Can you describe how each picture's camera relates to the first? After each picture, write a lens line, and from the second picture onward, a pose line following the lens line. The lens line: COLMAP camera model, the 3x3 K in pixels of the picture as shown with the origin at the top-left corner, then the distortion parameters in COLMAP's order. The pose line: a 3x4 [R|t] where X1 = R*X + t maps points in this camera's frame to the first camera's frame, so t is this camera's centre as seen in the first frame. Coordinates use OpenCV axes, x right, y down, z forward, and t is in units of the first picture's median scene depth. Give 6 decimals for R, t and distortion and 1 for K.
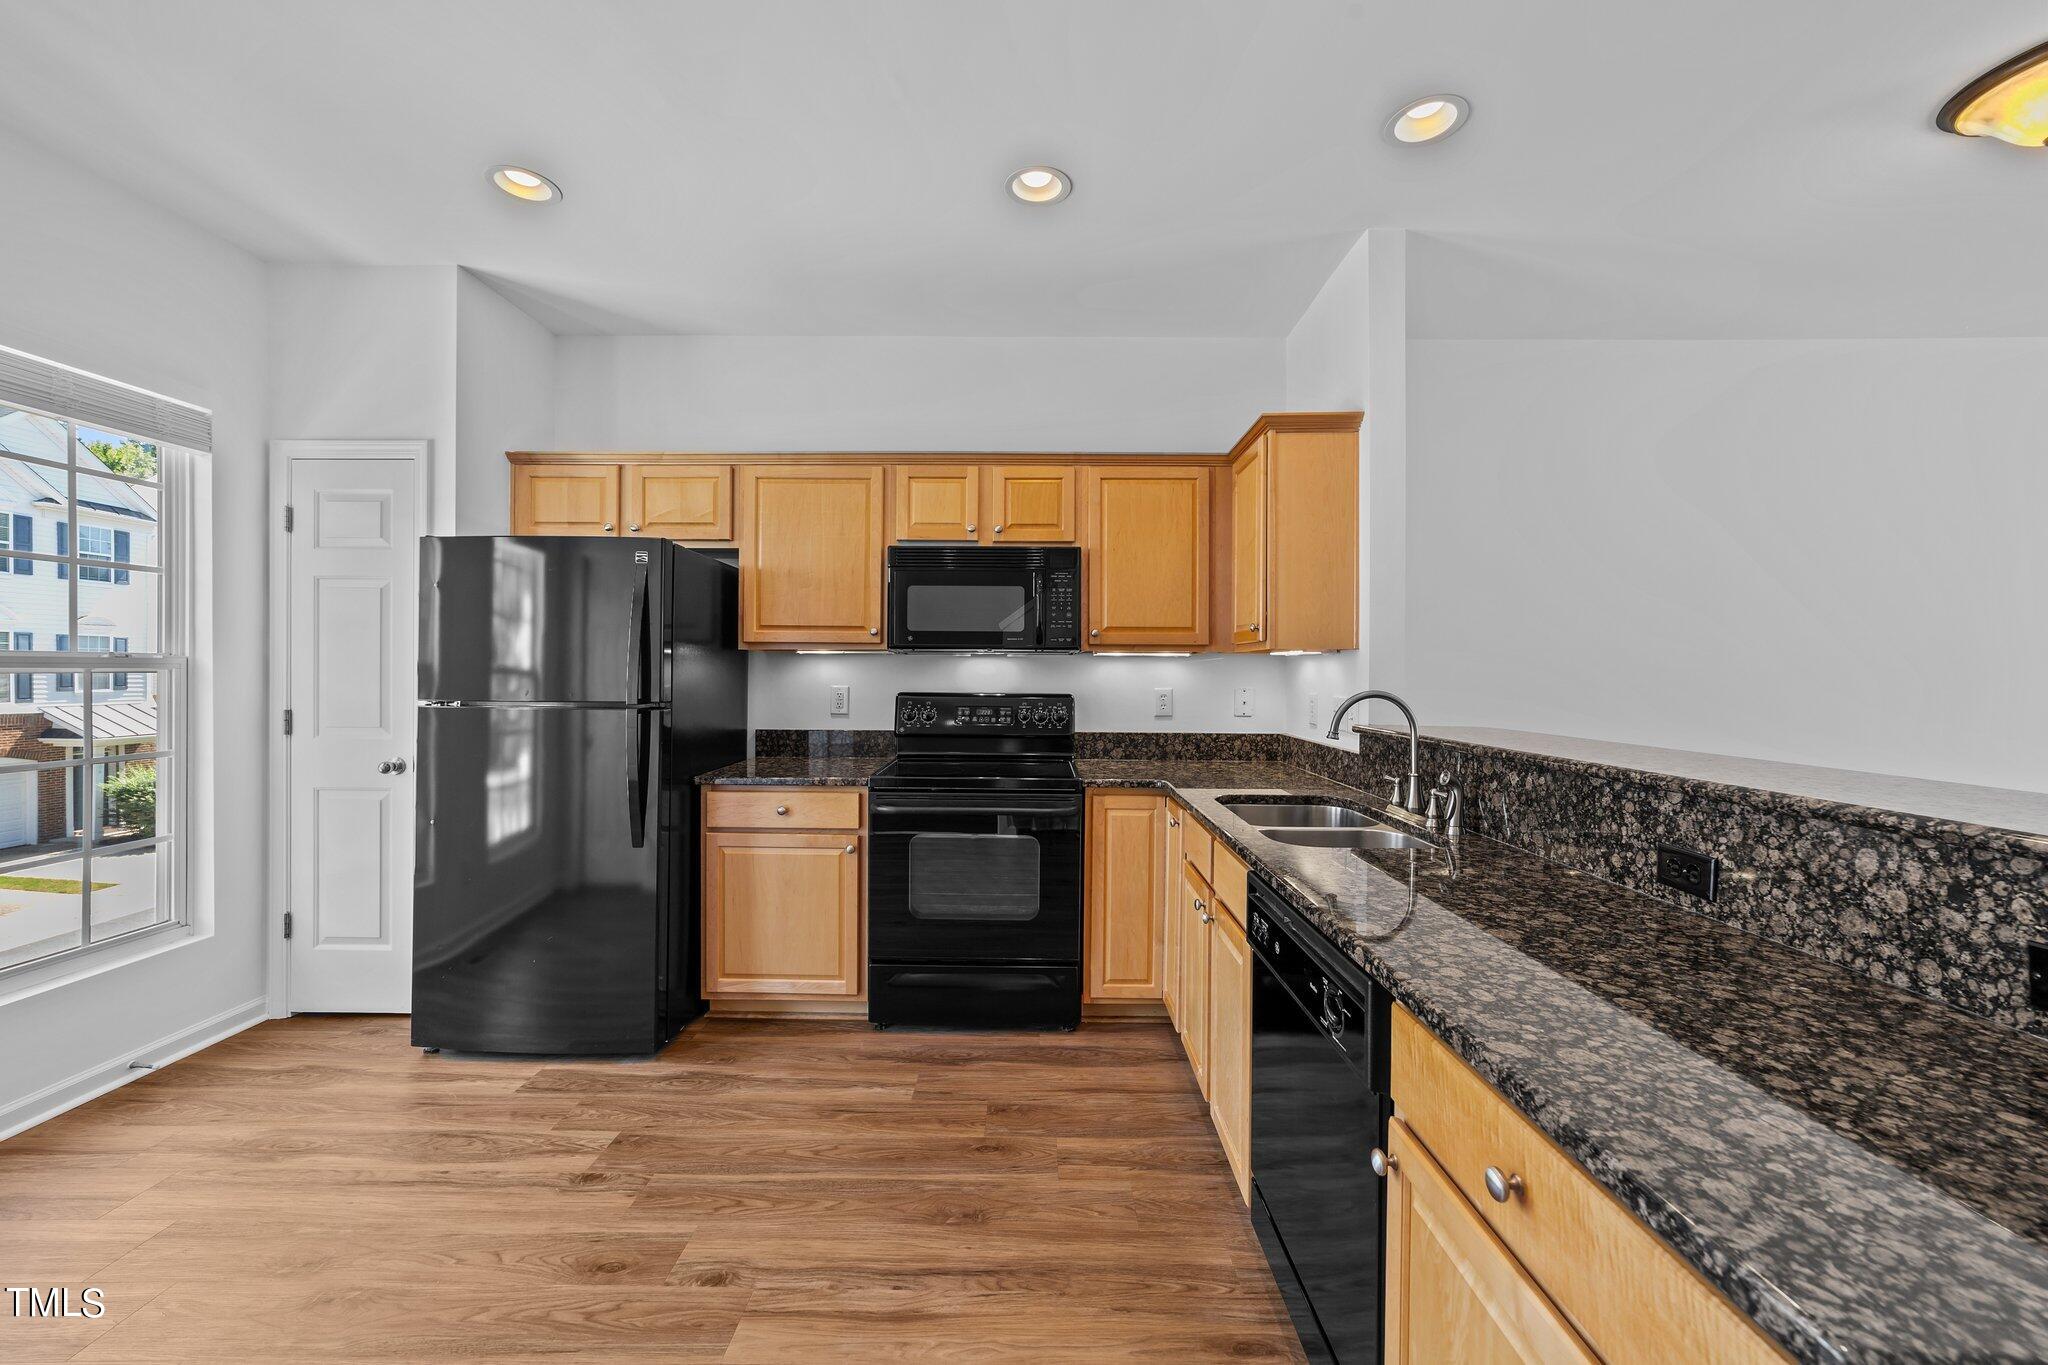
lens RADIAL K [[791.0, 0, 1026.5], [0, 791.0, 696.2], [0, 0, 1]] dist [-0.007313, 0.003489]
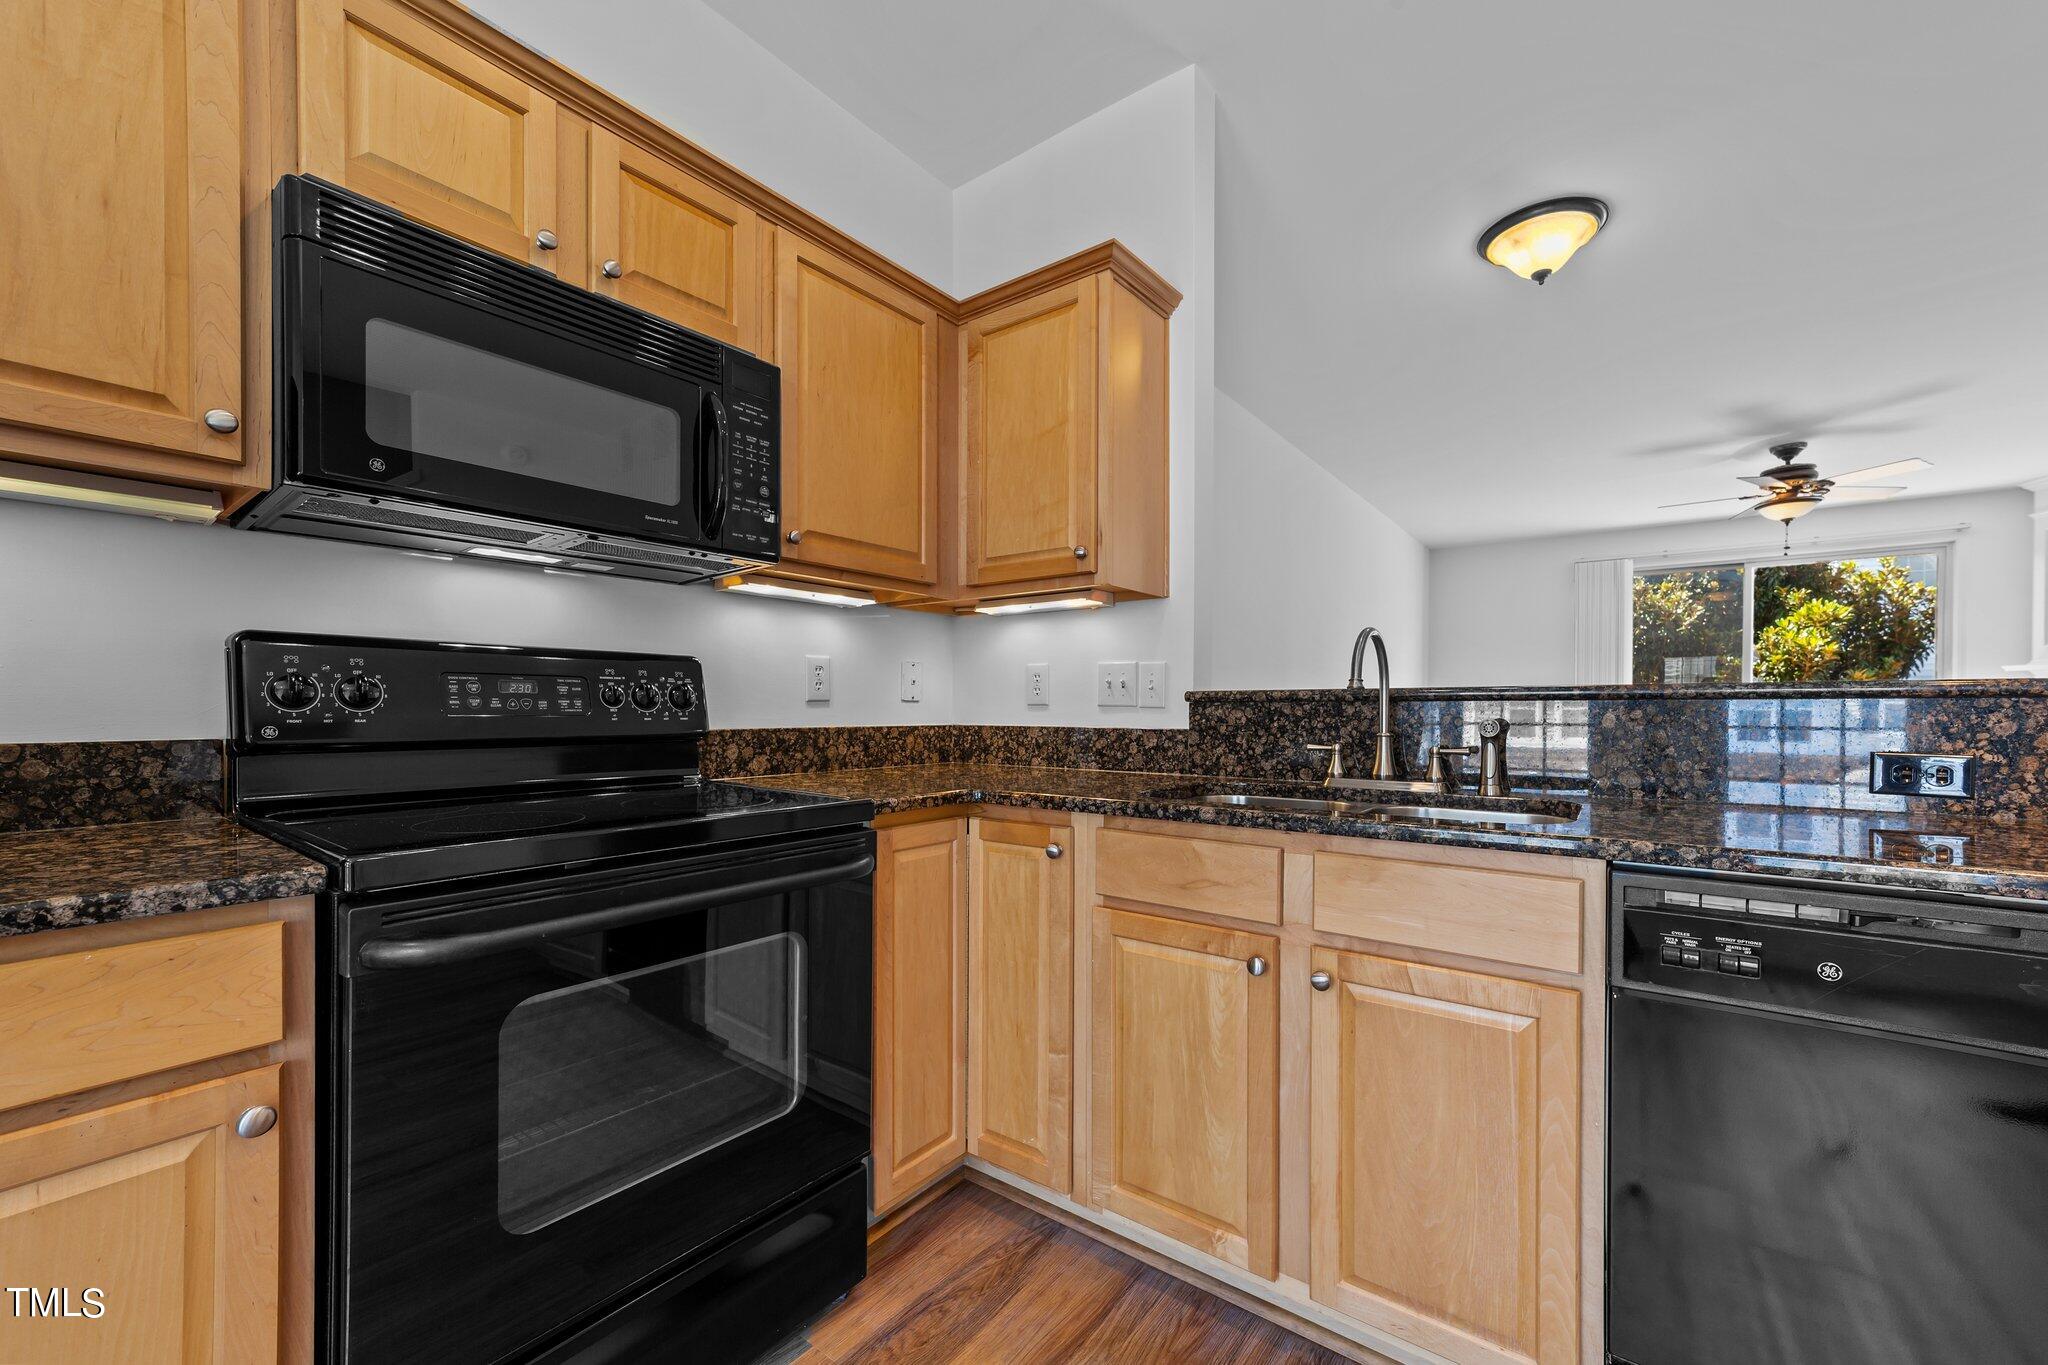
lens RADIAL K [[791.0, 0, 1040.5], [0, 791.0, 719.7], [0, 0, 1]] dist [-0.007313, 0.003489]
pose [[0.586304, -0.015359, 0.809945, -0.279251], [0.028225, 0.999600, -0.001476, 0.055103], [-0.809599, 0.023727, 0.586503, 0.593018]]
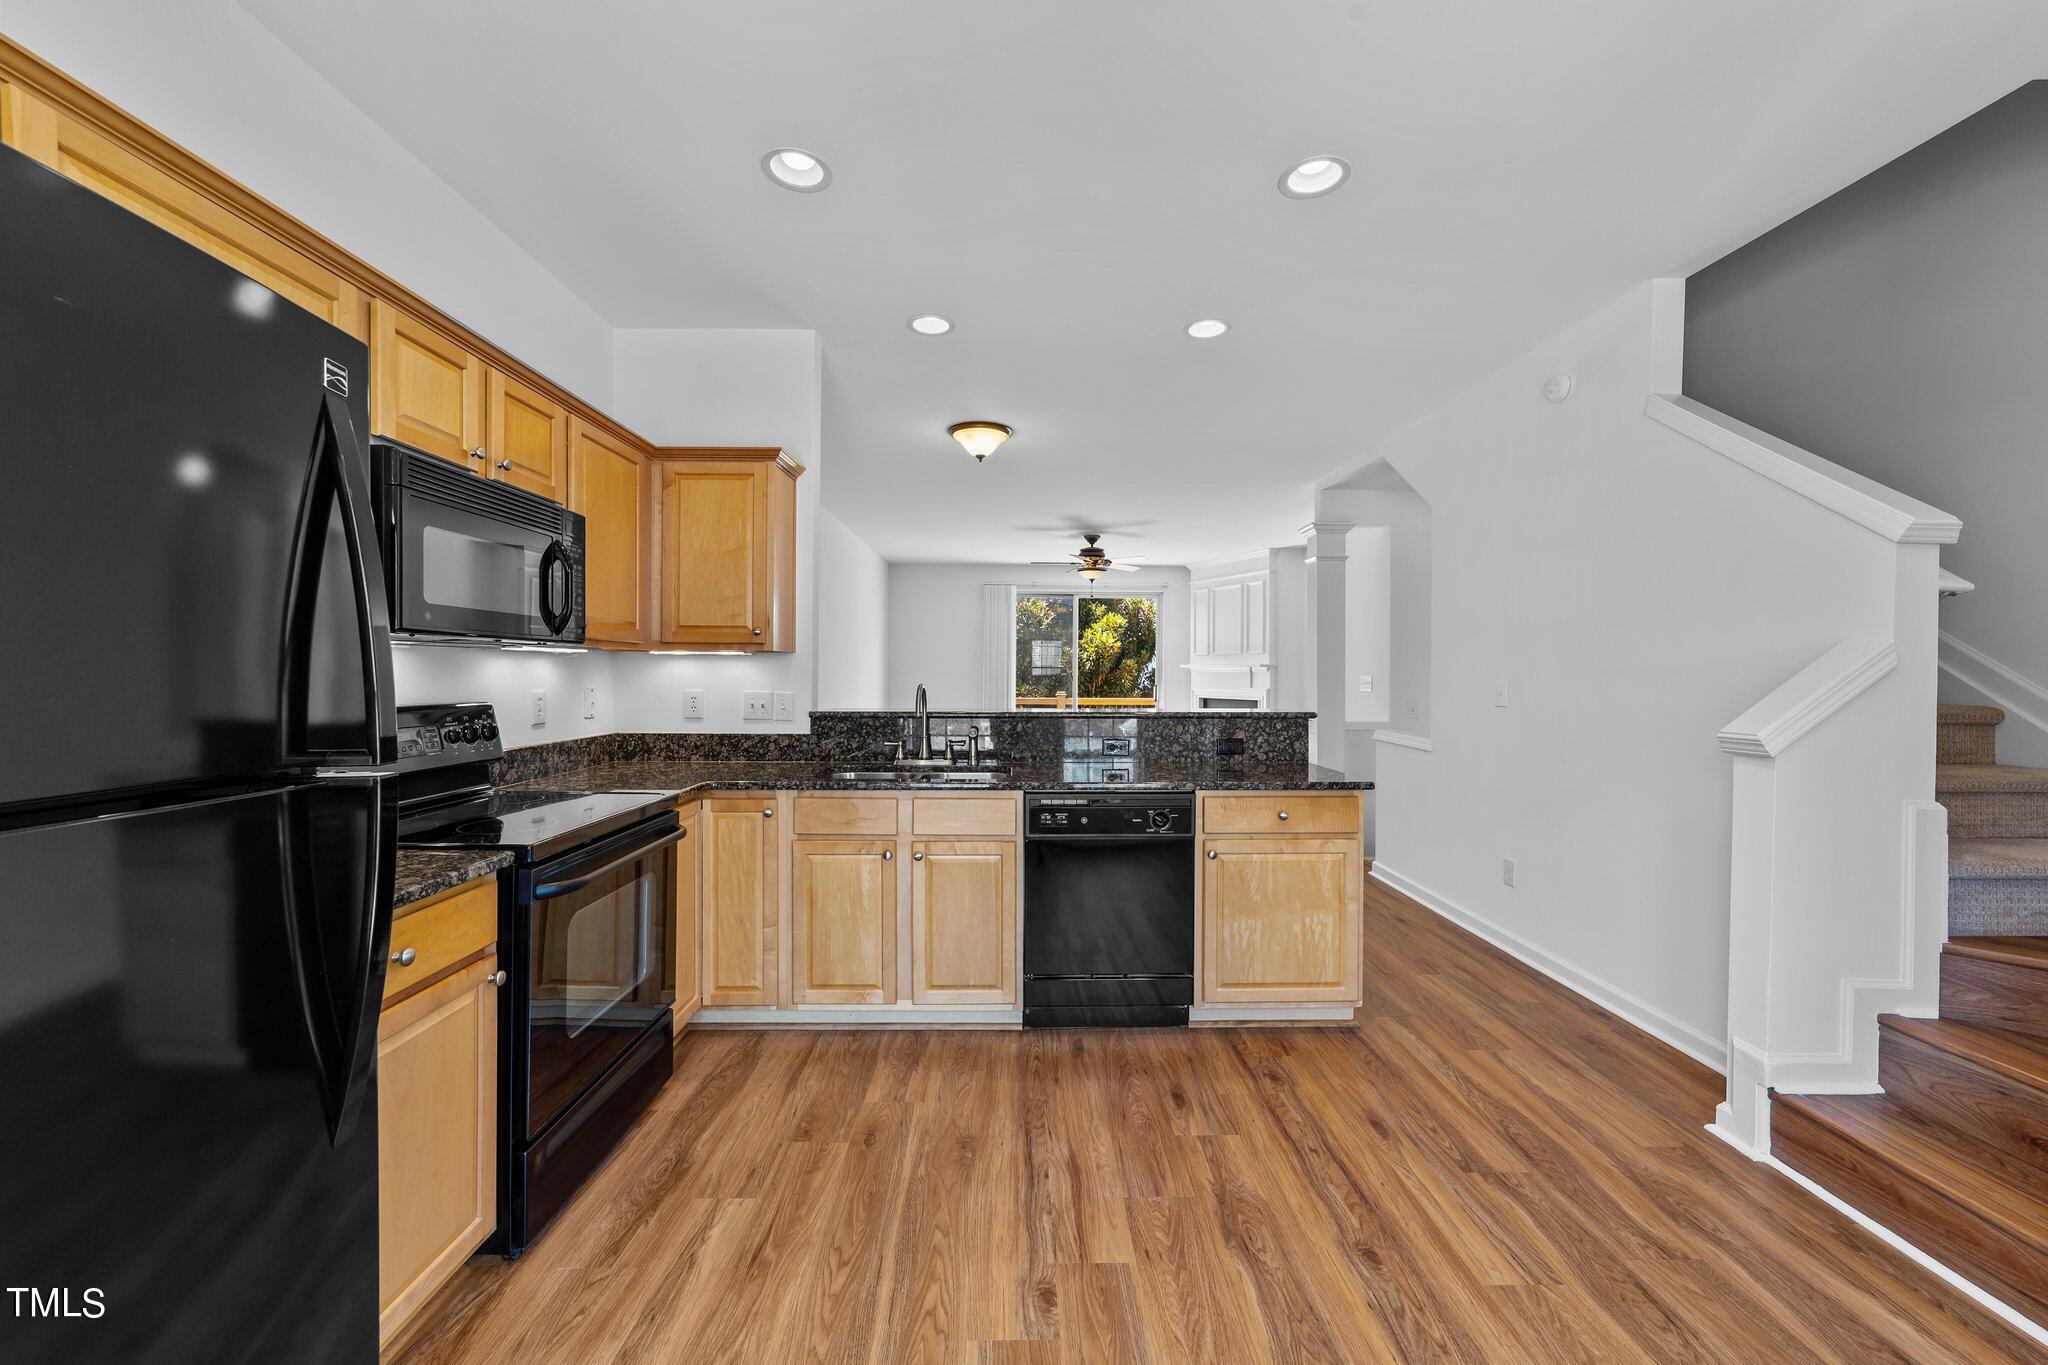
lens RADIAL K [[791.0, 0, 1020.7], [0, 791.0, 702.6], [0, 0, 1]] dist [-0.007313, 0.003489]
pose [[-0.029203, -0.045379, 0.998543, -0.805431], [0.026824, 0.998574, 0.046165, -0.026924], [-0.999214, 0.028133, -0.027944, 0.624878]]
